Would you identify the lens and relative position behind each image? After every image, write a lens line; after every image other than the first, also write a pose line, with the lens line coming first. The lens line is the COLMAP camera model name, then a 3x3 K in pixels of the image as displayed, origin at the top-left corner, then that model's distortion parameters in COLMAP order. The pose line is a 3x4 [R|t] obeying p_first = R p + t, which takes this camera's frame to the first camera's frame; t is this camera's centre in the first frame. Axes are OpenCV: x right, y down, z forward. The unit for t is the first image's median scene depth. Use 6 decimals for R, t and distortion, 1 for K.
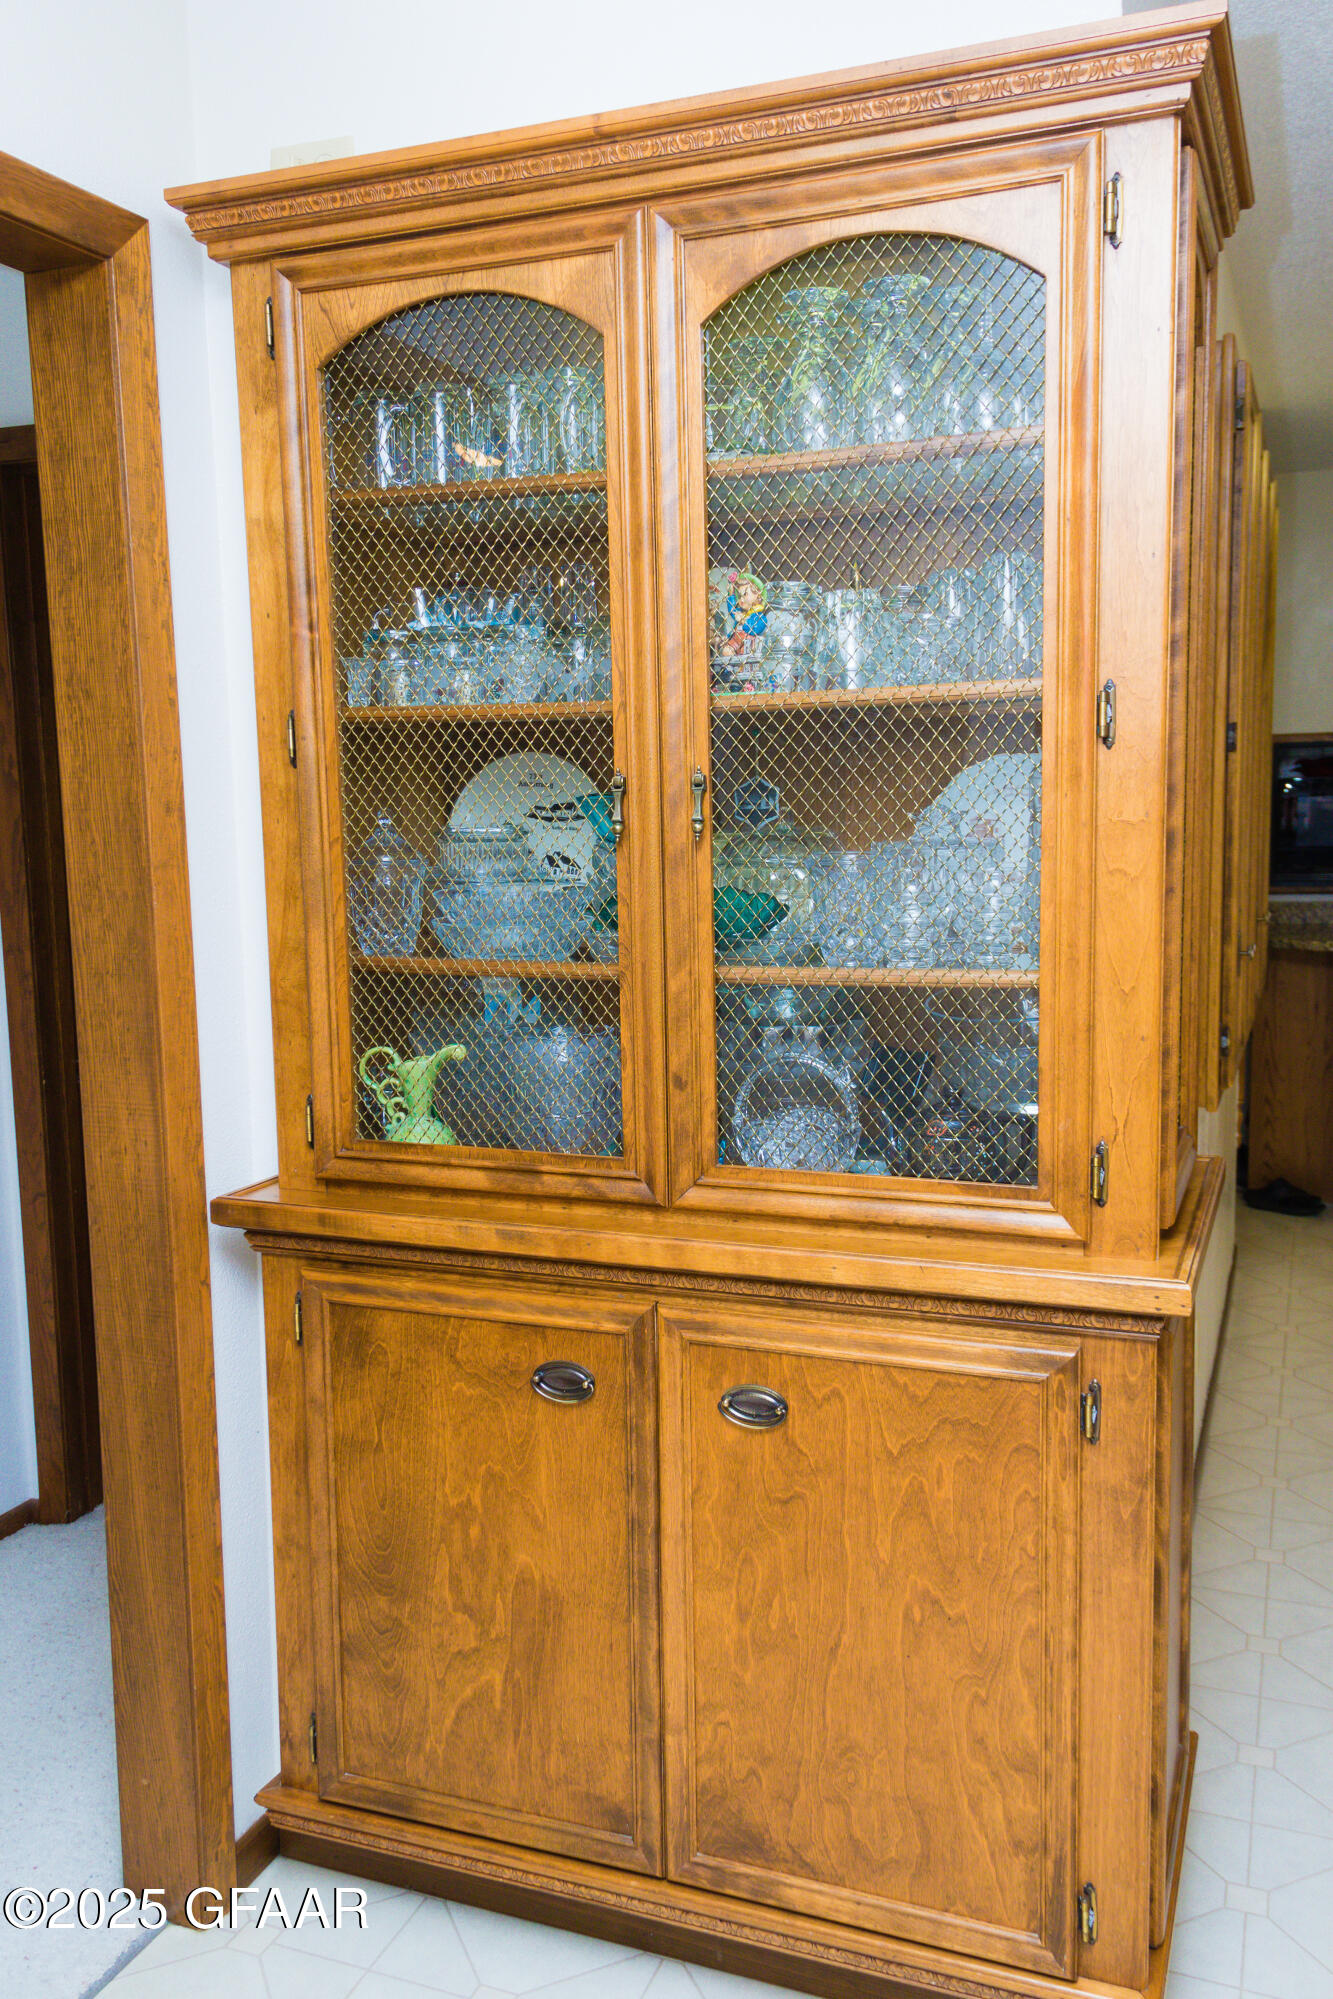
lens RADIAL K [[1668.6, 0, 666.1], [0, 1668.6, 988.2], [0, 0, 1]] dist [0.012237, -0.014373]
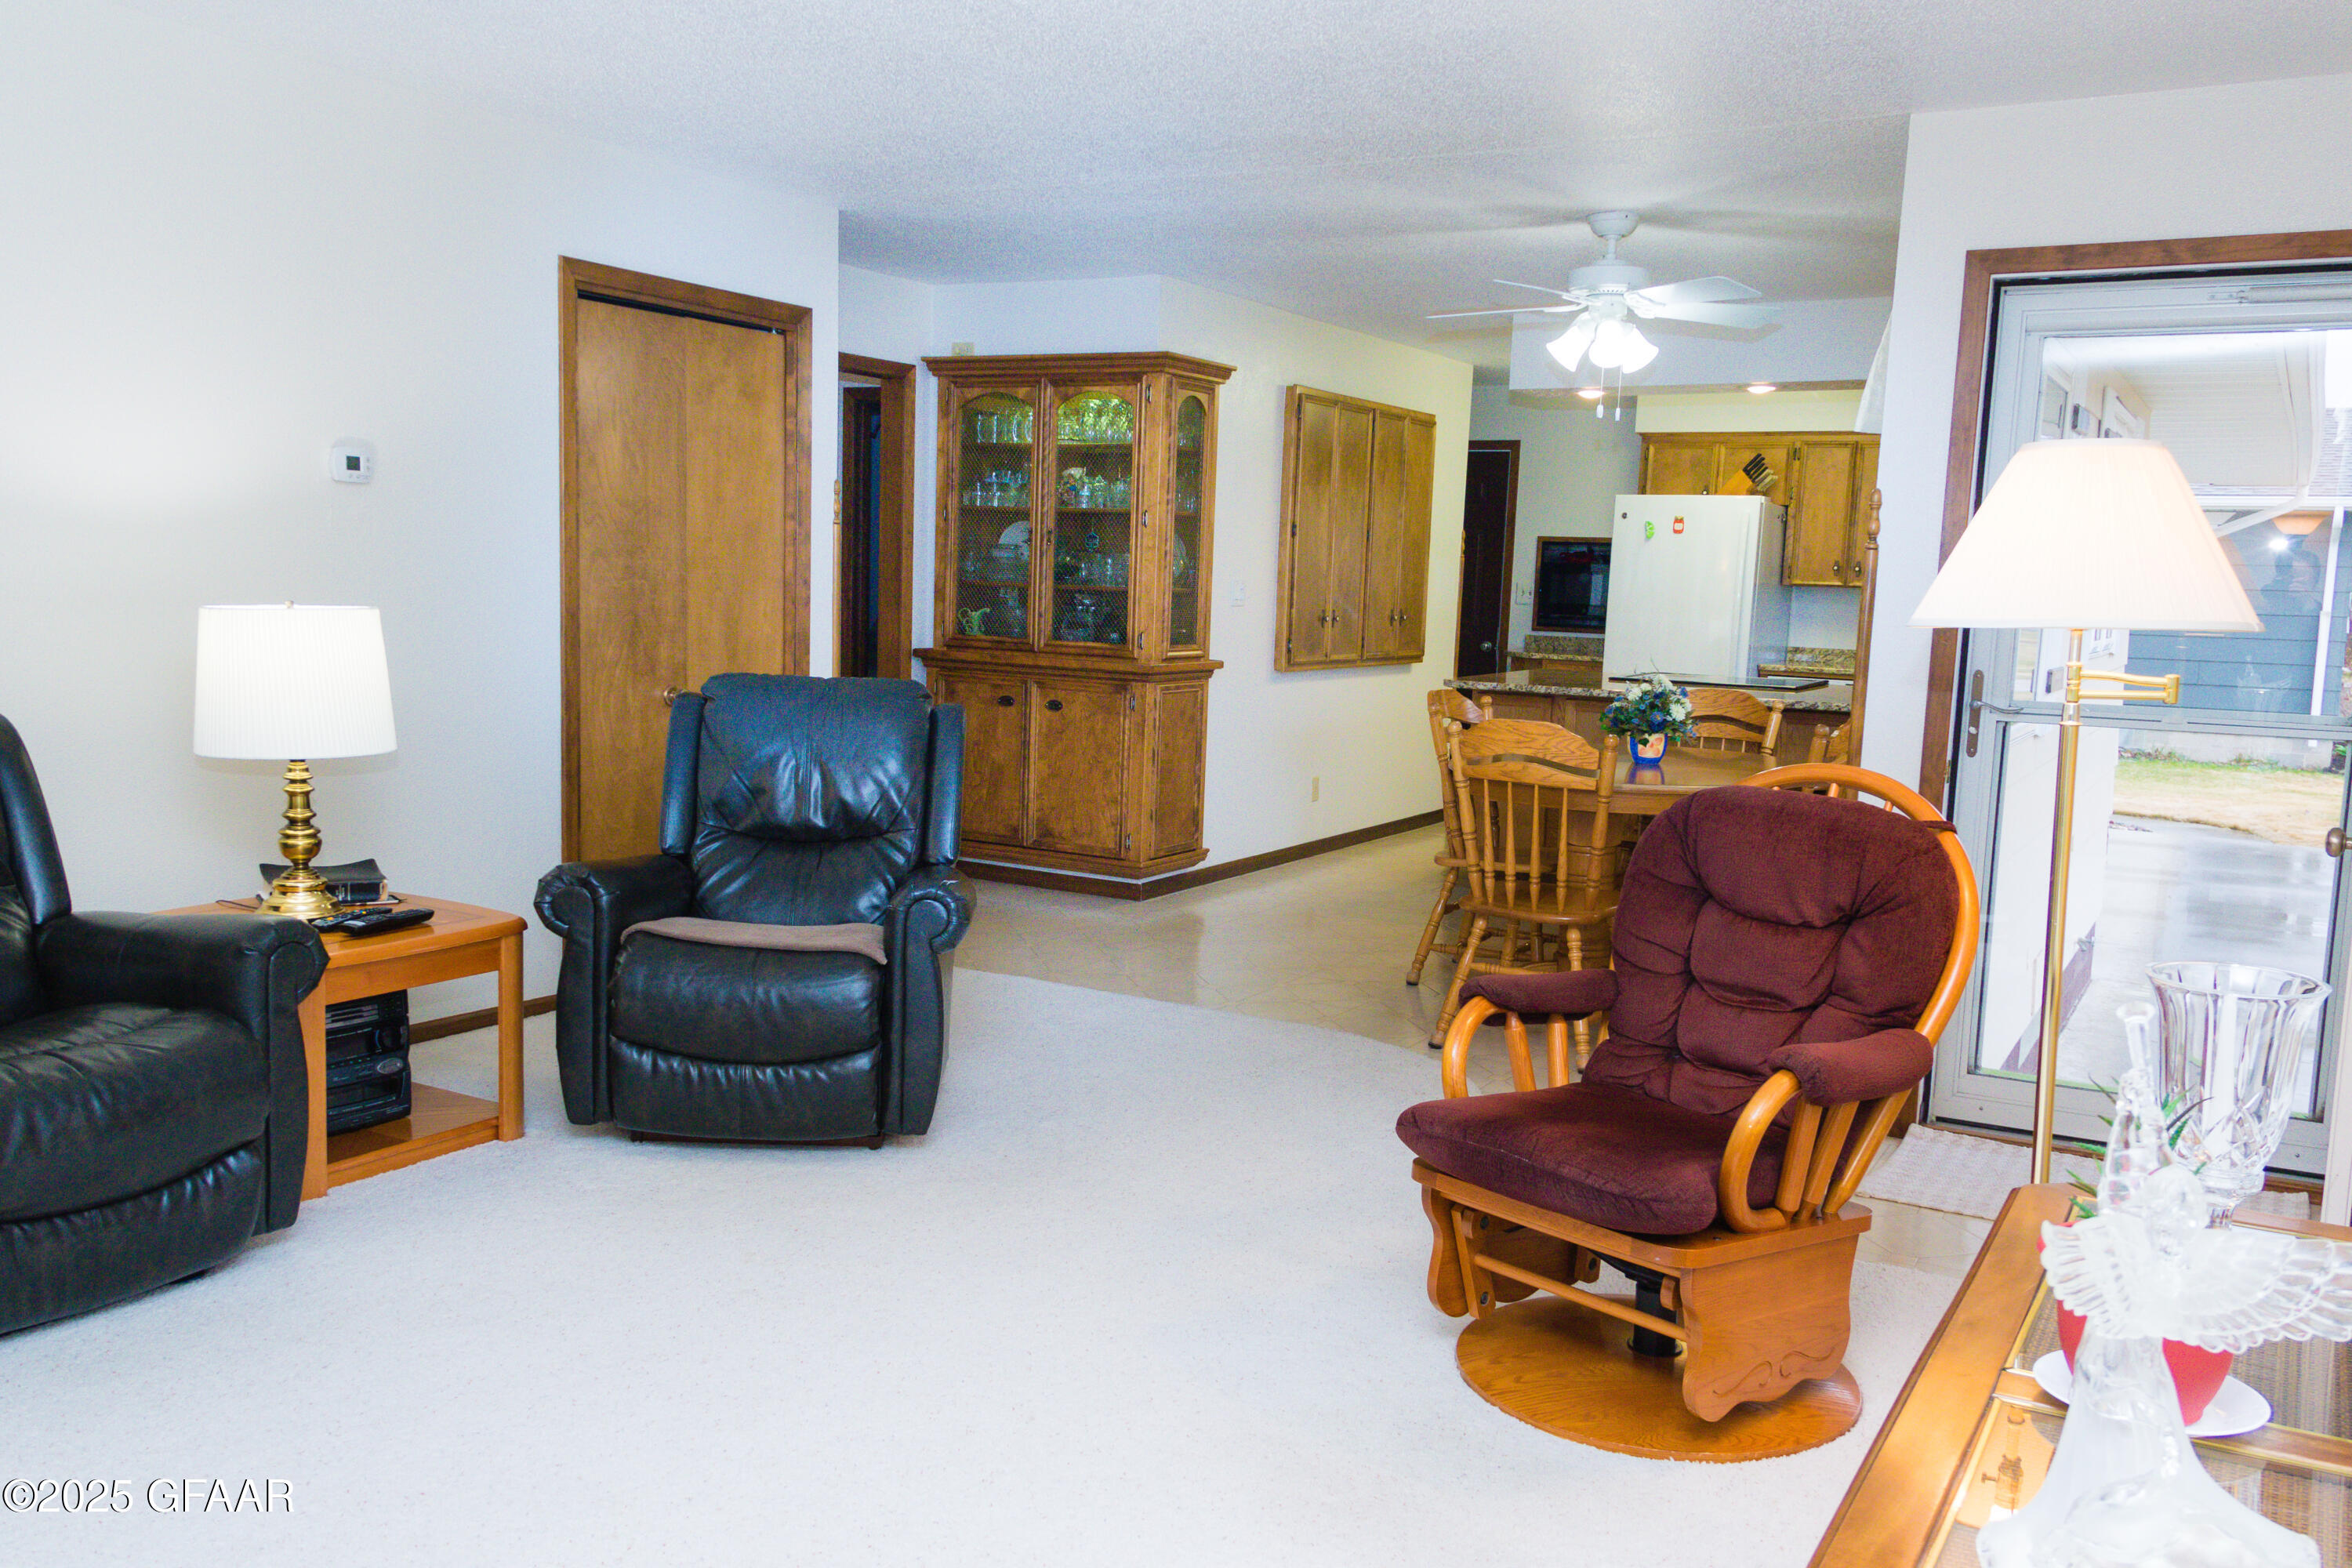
lens RADIAL K [[1963.2, 0, 1177.1], [0, 1963.2, 794.1], [0, 0, 1]] dist [0.012237, -0.014373]
pose [[0.986285, 0.073566, -0.147747, 0.887653], [-0.075305, 0.997141, -0.006202, 0.417784], [0.146869, 0.017243, 0.989006, -2.921846]]
